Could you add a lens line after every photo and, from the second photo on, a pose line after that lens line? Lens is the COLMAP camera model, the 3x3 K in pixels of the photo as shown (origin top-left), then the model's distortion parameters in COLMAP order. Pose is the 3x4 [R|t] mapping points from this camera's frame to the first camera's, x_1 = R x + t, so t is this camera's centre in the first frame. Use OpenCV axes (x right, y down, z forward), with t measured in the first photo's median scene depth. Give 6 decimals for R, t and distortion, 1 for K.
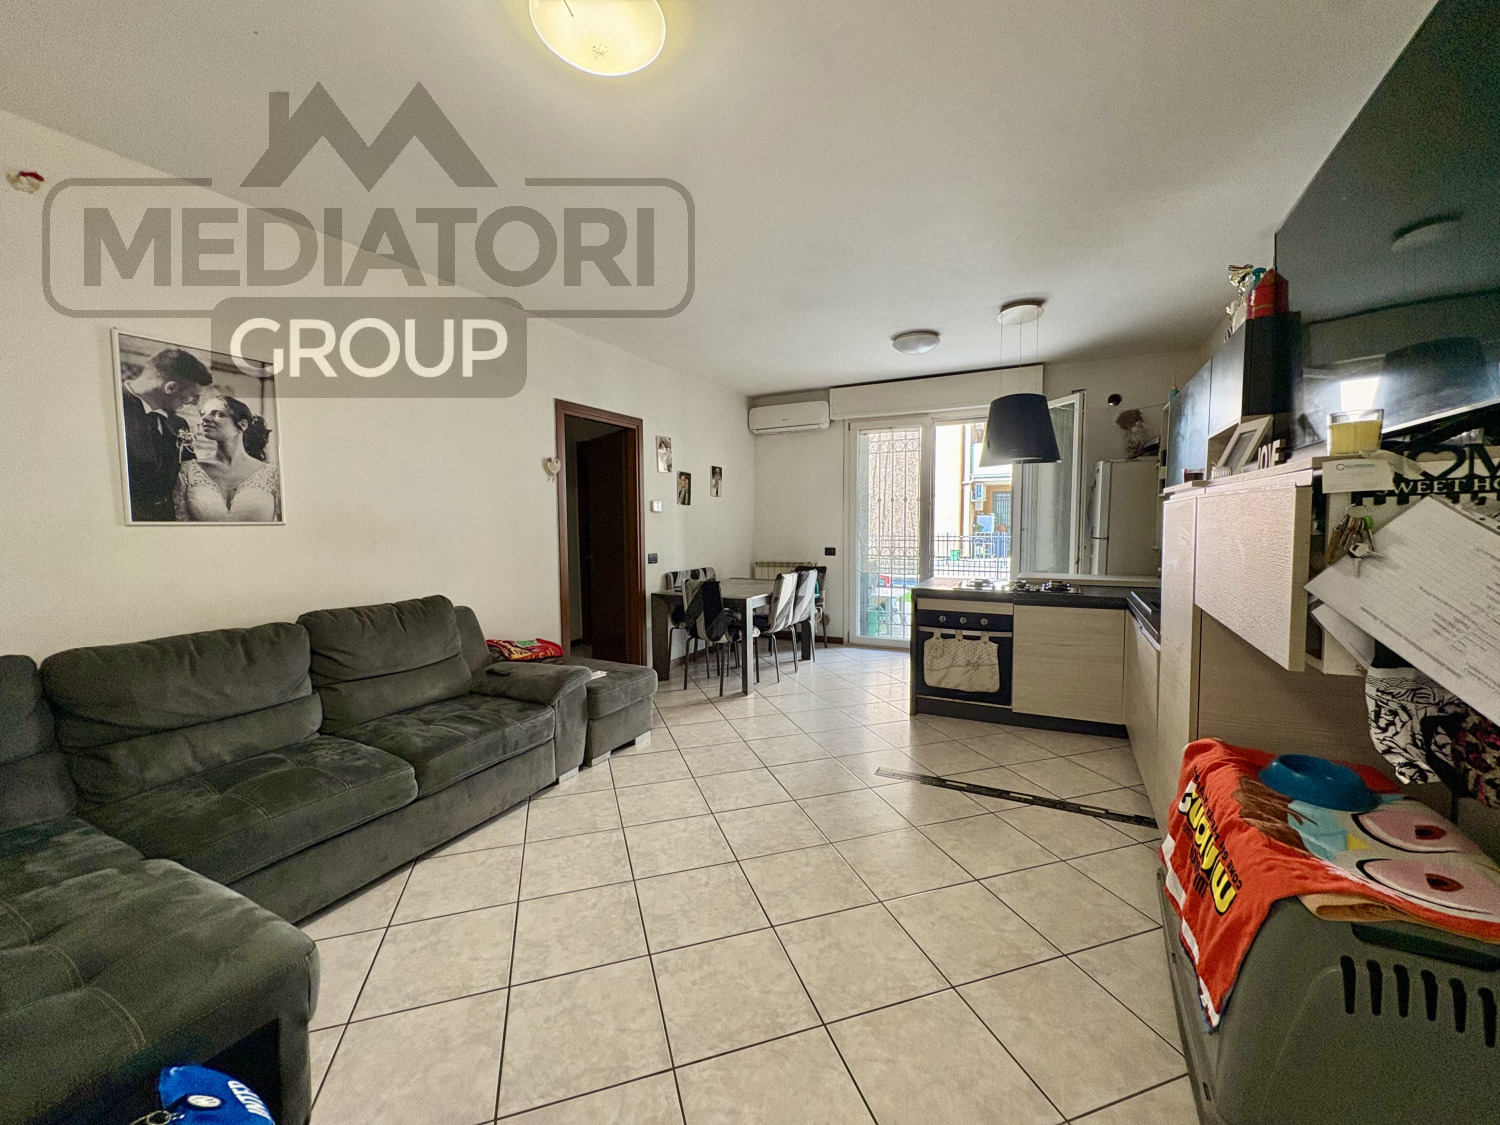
lens RADIAL K [[598.3, 0, 749.4], [0, 598.3, 556.2], [0, 0, 1]] dist [0.000960, 0.000115]
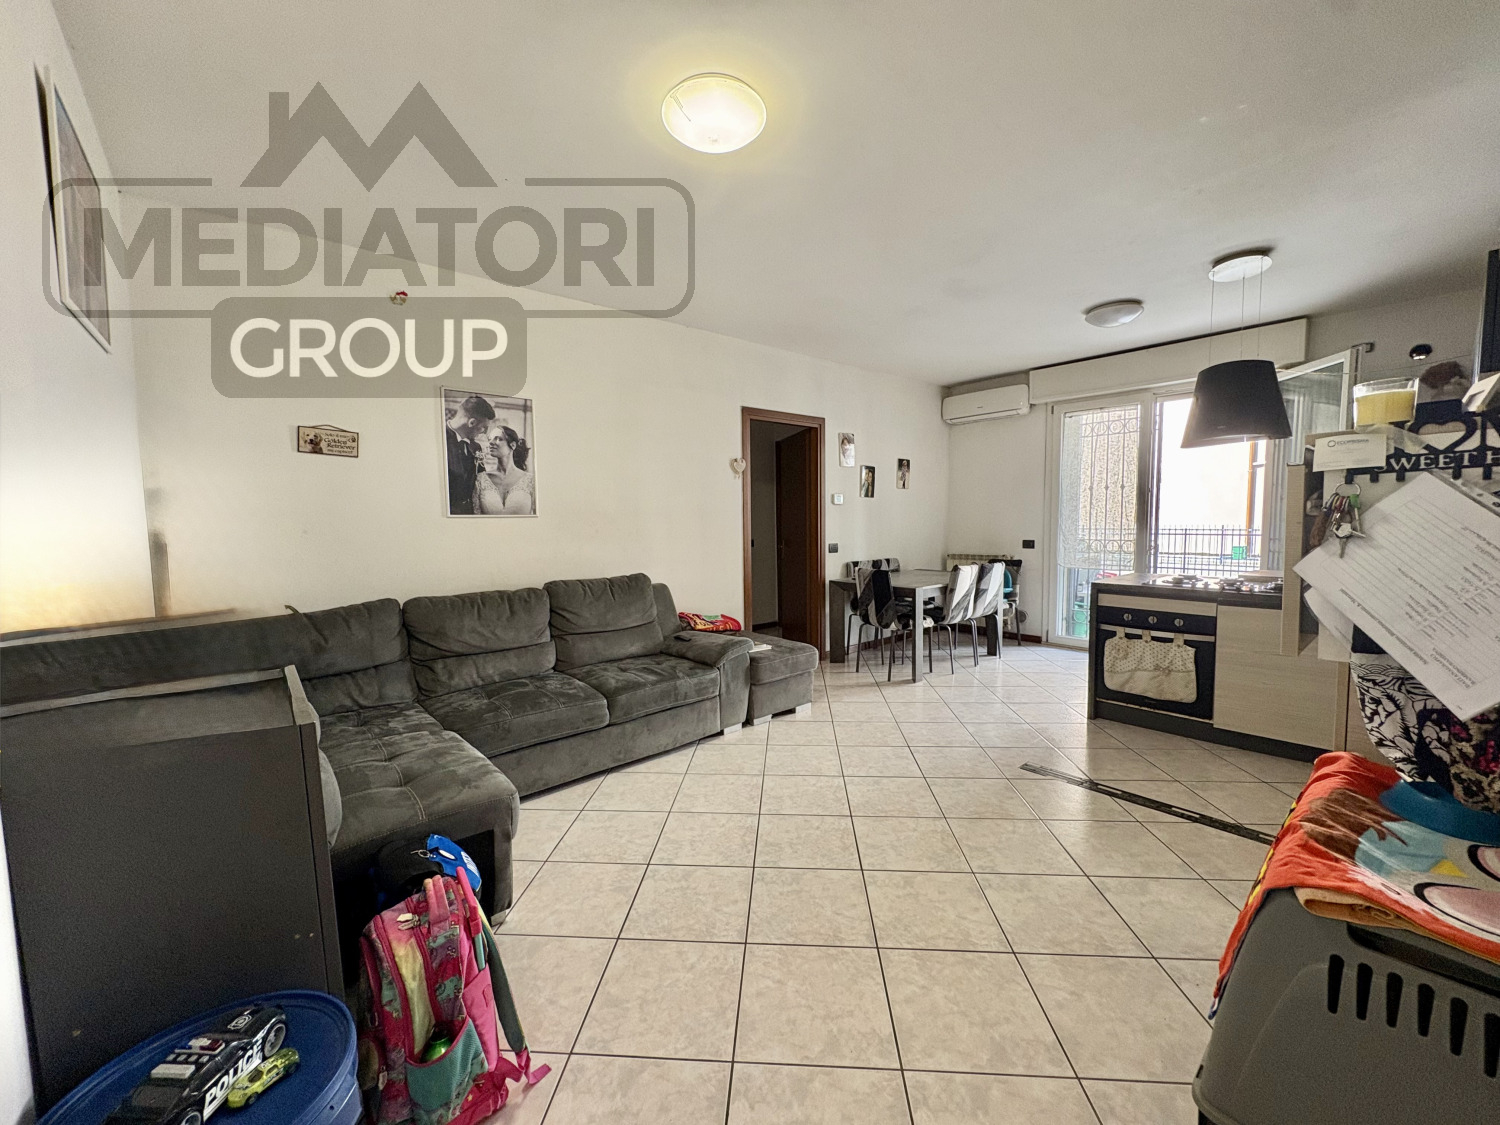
lens RADIAL K [[598.3, 0, 745.4], [0, 598.3, 554.2], [0, 0, 1]] dist [0.000960, 0.000115]
pose [[0.927210, 0.017357, -0.374140, 0.189102], [-0.014691, 0.999842, 0.009975, 0.012802], [0.374254, -0.003752, 0.927318, -0.095970]]
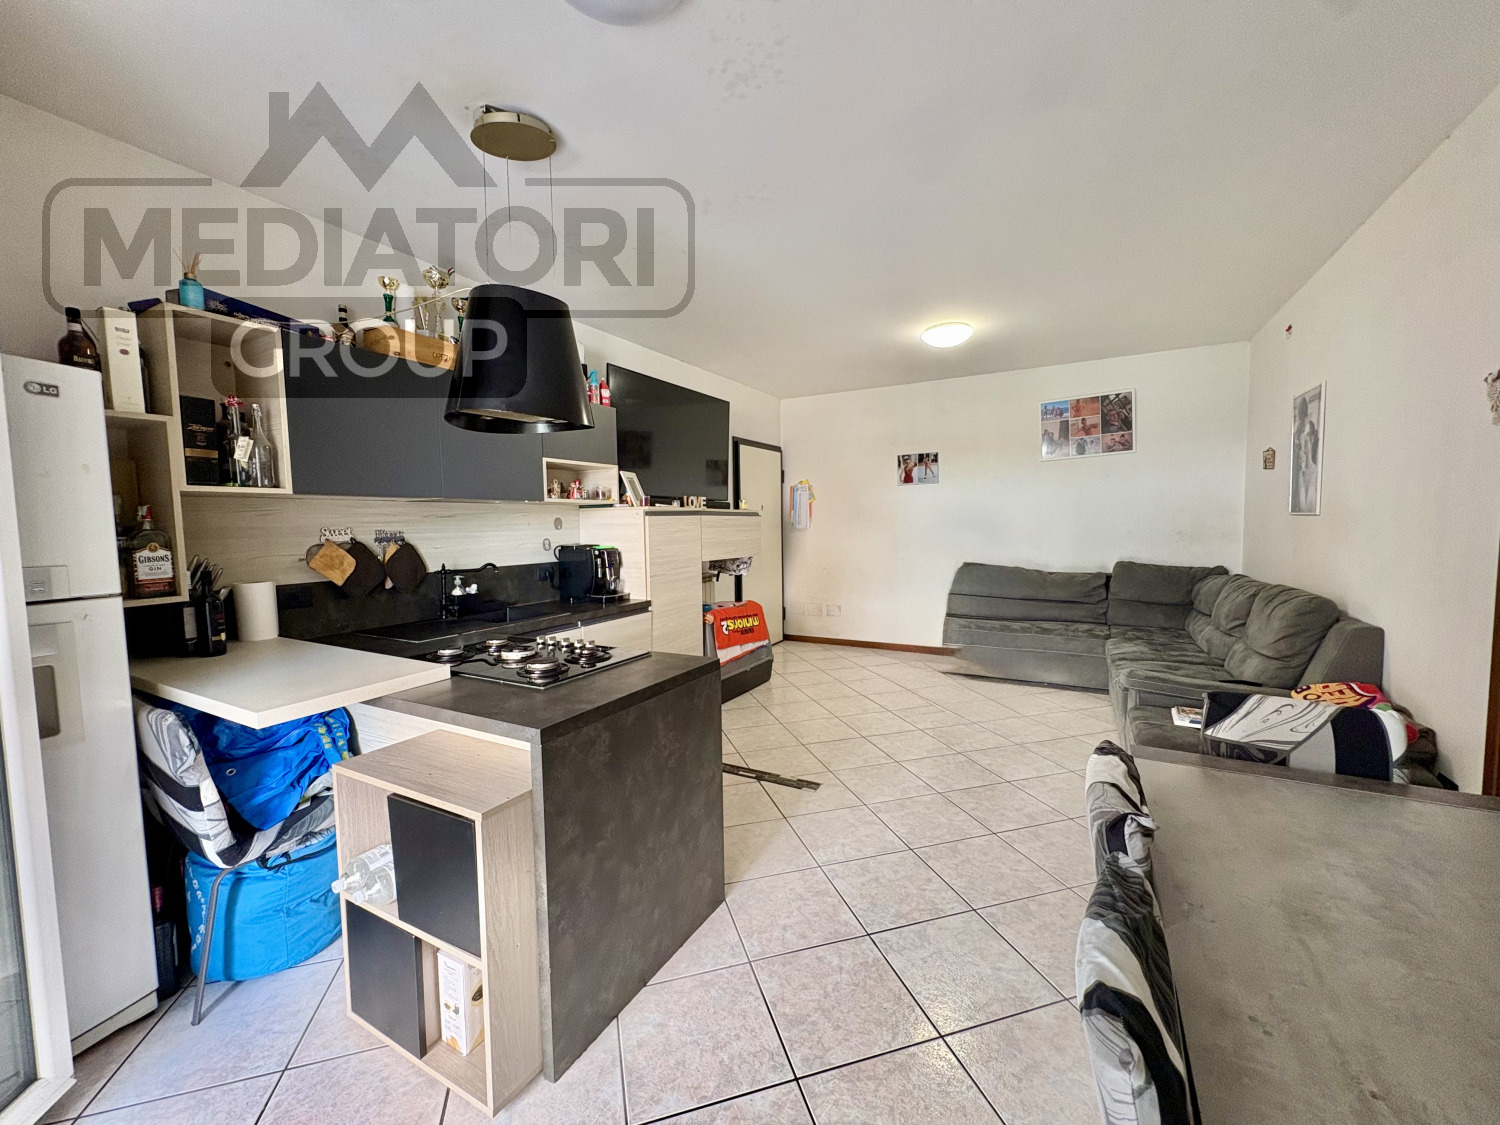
lens RADIAL K [[598.3, 0, 750.9], [0, 598.3, 560.6], [0, 0, 1]] dist [0.000960, 0.000115]
pose [[-0.999615, 0.013714, 0.024124, 0.374617], [0.016649, 0.991894, 0.125972, -0.143558], [-0.022201, 0.126326, -0.991740, 2.426023]]
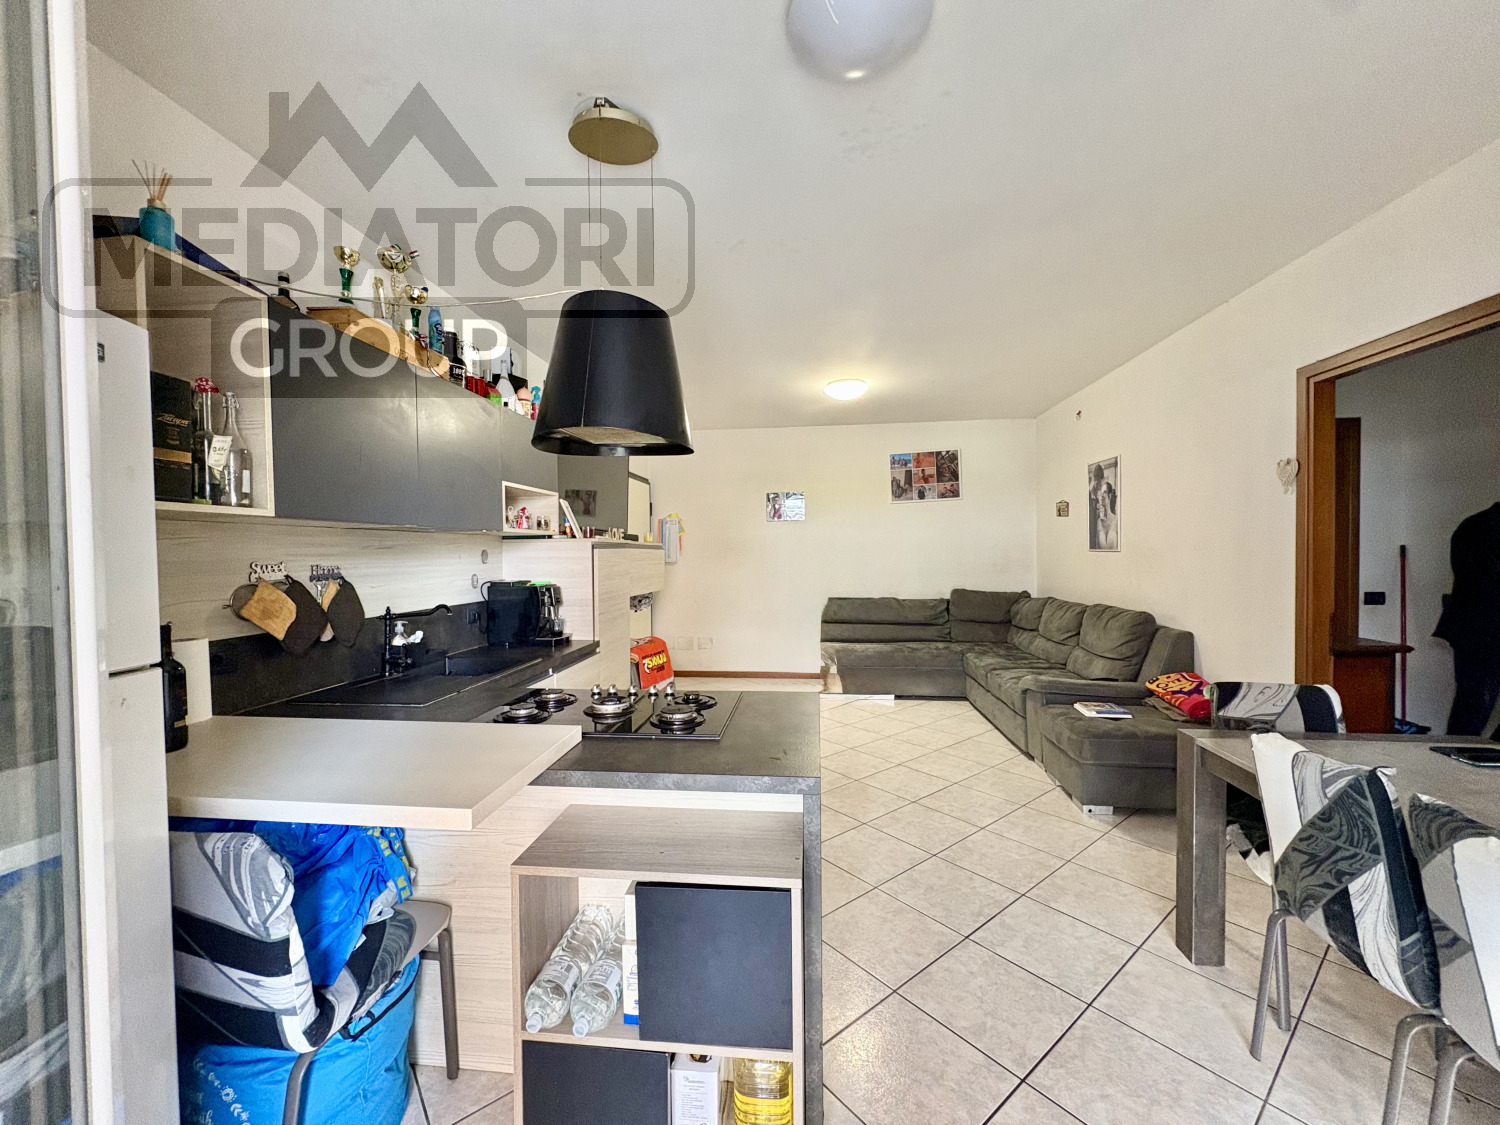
lens RADIAL K [[598.3, 0, 751.1], [0, 598.3, 560.4], [0, 0, 1]] dist [0.000960, 0.000115]
pose [[-0.932651, 0.015459, -0.360448, 0.828725], [-0.011328, 0.997334, 0.072086, -0.146354], [0.360602, 0.071314, -0.929990, 2.347022]]
